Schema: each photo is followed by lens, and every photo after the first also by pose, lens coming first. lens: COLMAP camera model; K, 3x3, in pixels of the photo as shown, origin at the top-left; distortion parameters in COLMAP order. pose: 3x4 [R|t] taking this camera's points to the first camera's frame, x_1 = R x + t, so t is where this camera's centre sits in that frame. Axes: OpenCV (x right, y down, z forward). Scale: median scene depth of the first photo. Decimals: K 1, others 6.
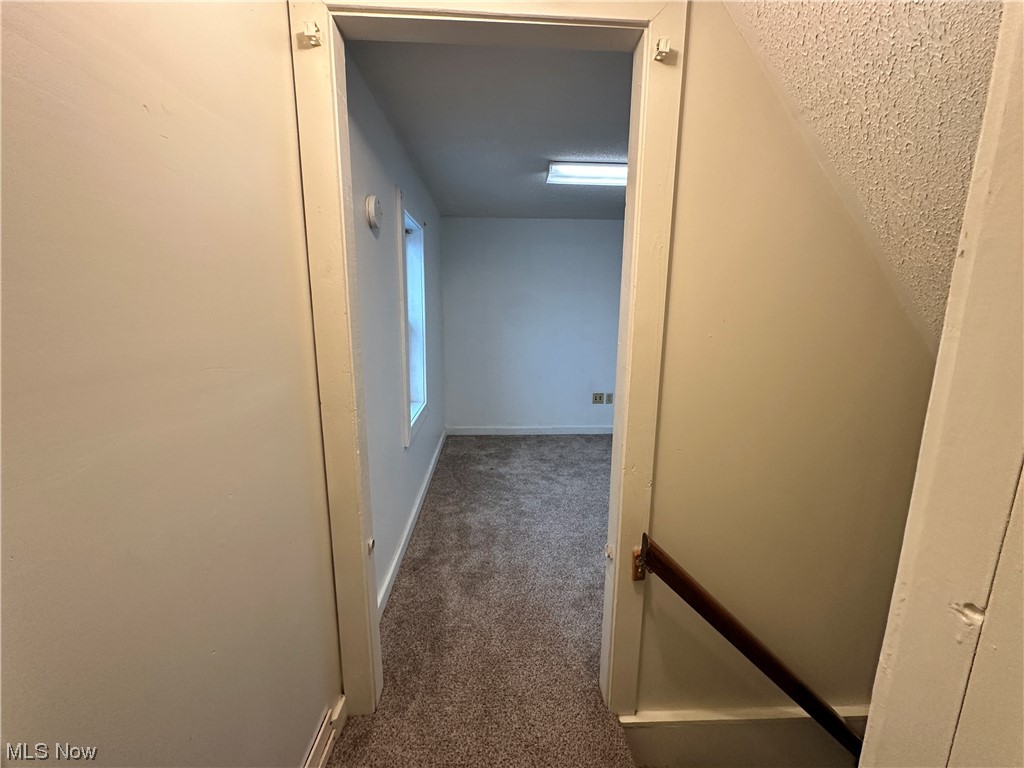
lens RADIAL K [[410.0, 0, 512.0], [0, 410.0, 384.0], [0, 0, 1]] dist [0.001025, 0.000015]
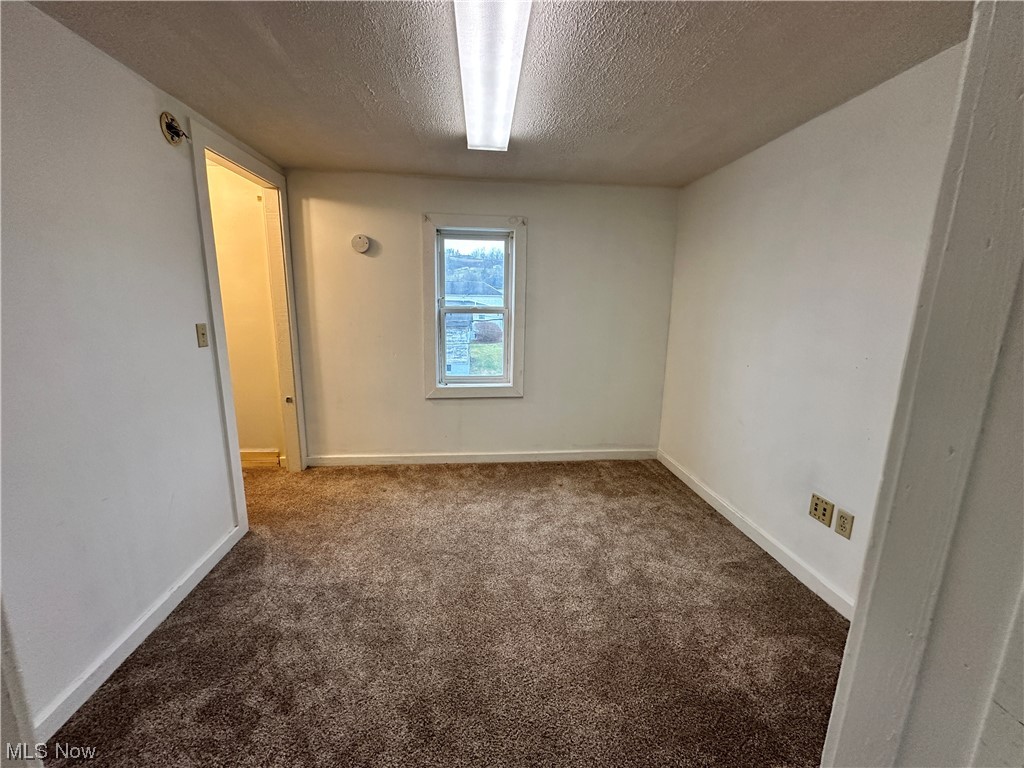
lens RADIAL K [[410.0, 0, 512.0], [0, 410.0, 384.0], [0, 0, 1]] dist [0.001025, 0.000015]
pose [[0.047685, 0.189687, -0.980686, 0.633900], [-0.199442, 0.963841, 0.176731, -0.112117], [0.978749, 0.187162, 0.083792, 0.655583]]
